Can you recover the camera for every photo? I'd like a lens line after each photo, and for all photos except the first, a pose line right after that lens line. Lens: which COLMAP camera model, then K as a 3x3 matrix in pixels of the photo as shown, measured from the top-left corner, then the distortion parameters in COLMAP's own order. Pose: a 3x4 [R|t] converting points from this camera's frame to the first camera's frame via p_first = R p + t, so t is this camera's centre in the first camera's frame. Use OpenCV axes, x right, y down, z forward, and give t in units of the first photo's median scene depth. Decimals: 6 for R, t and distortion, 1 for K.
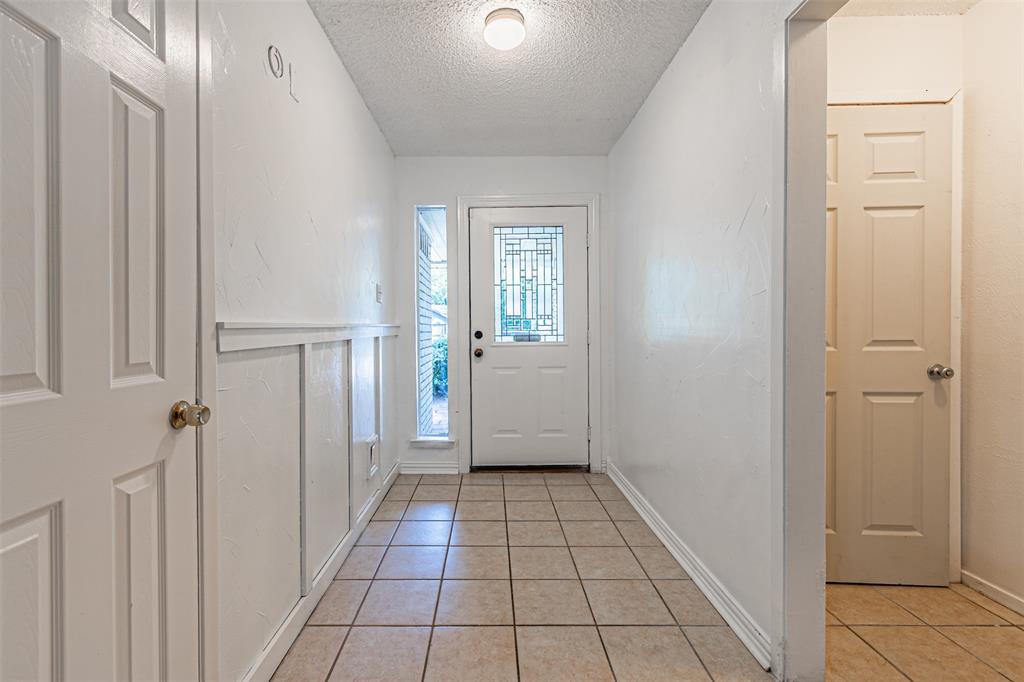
lens RADIAL K [[453.5, 0, 480.9], [0, 453.5, 328.9], [0, 0, 1]] dist [-0.000318, -0.000339]
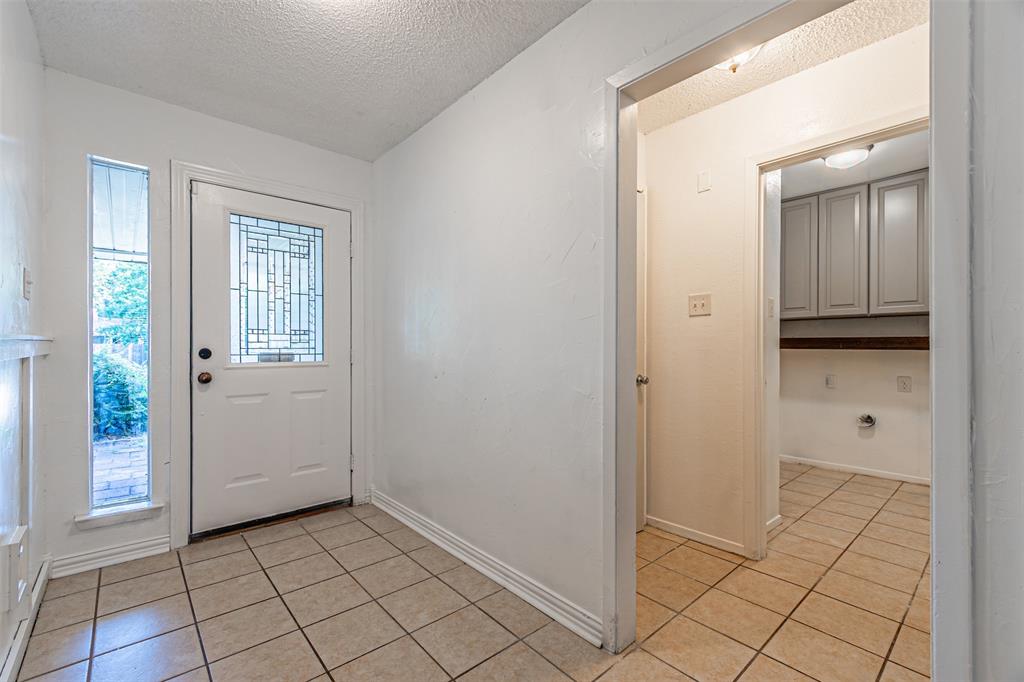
lens RADIAL K [[443.1, 0, 506.3], [0, 443.1, 343.2], [0, 0, 1]] dist [0.002220, -0.000132]
pose [[0.743050, 0.014243, 0.669085, -0.128216], [-0.008199, 0.999892, -0.012179, 0.000564], [-0.669186, 0.003564, 0.743087, 0.136688]]
